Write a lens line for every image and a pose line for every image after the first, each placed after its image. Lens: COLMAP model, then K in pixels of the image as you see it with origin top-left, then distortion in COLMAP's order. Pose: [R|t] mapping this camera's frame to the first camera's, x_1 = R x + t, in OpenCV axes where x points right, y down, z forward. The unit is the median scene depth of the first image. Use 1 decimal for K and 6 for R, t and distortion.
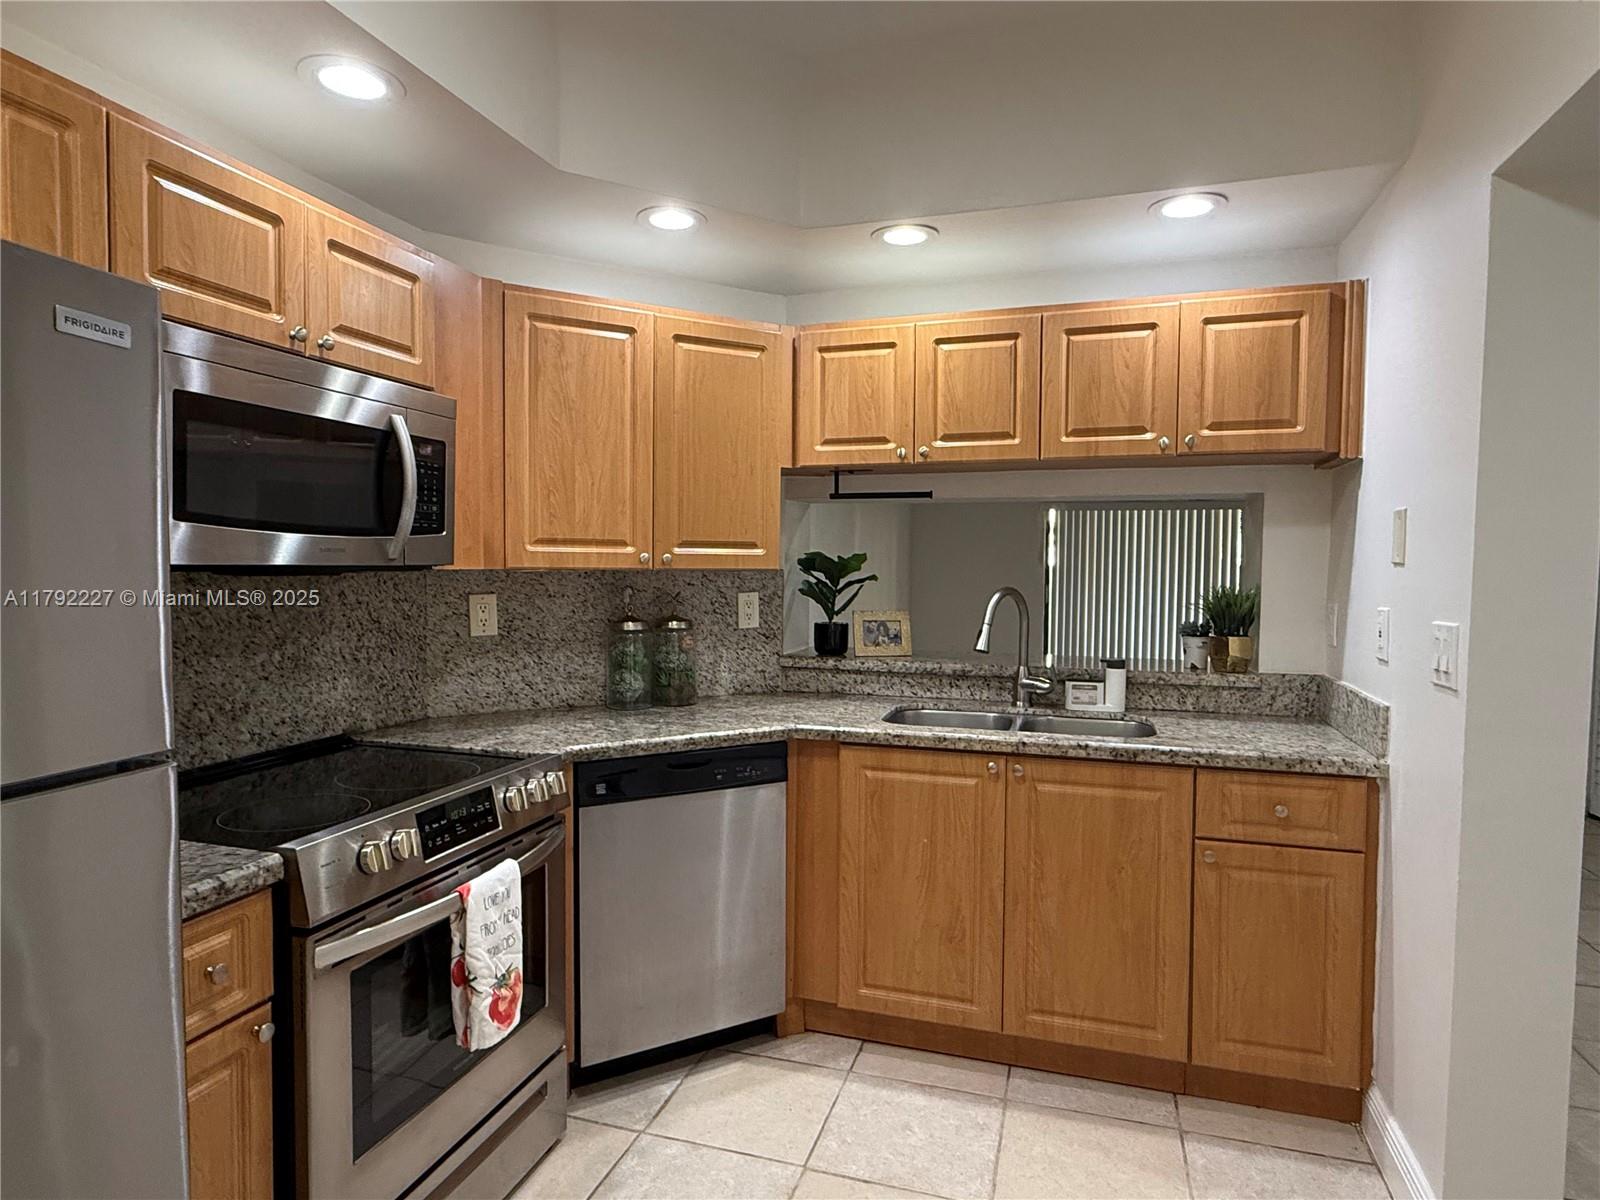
lens RADIAL K [[920.4, 0, 790.3], [0, 920.4, 602.9], [0, 0, 1]] dist [0.002607, -0.000787]
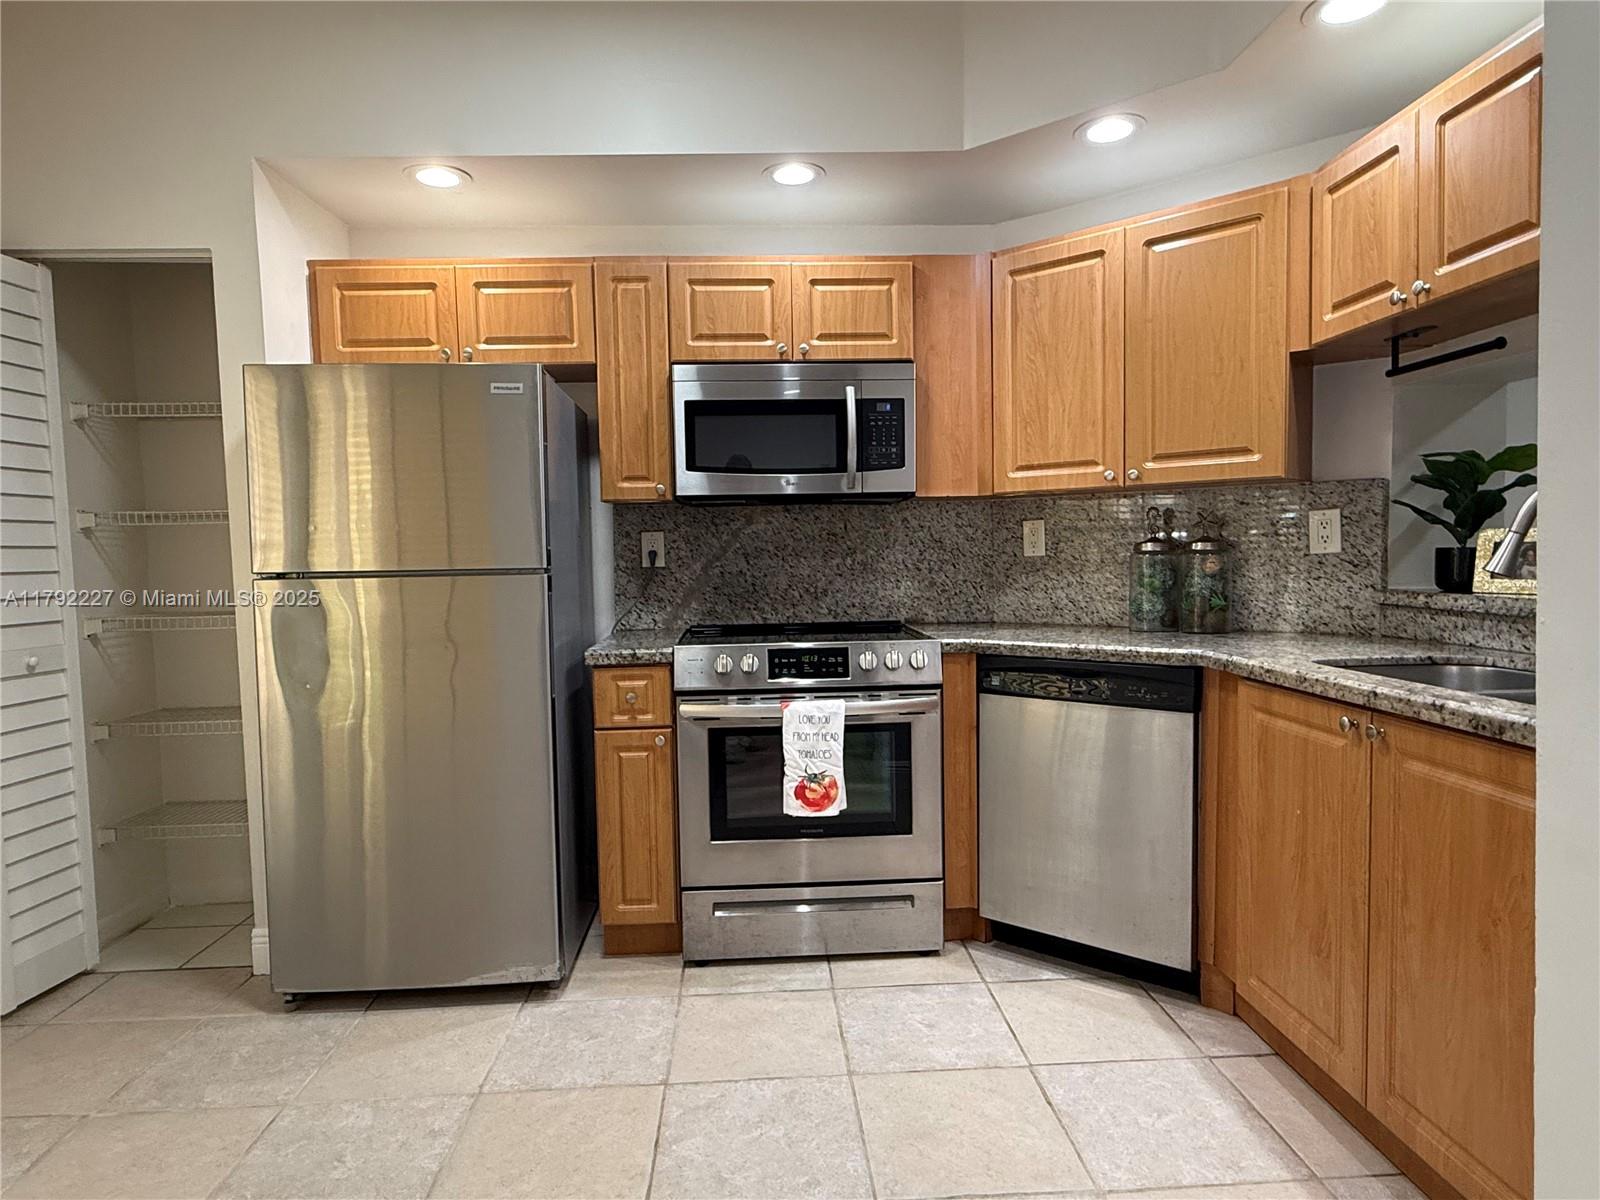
lens RADIAL K [[920.4, 0, 790.3], [0, 920.4, 602.9], [0, 0, 1]] dist [0.002607, -0.000787]
pose [[0.347589, 0.038359, -0.936862, 0.718457], [-0.019448, 0.999243, 0.033697, 0.068119], [0.937445, 0.006508, 0.348071, 0.341327]]
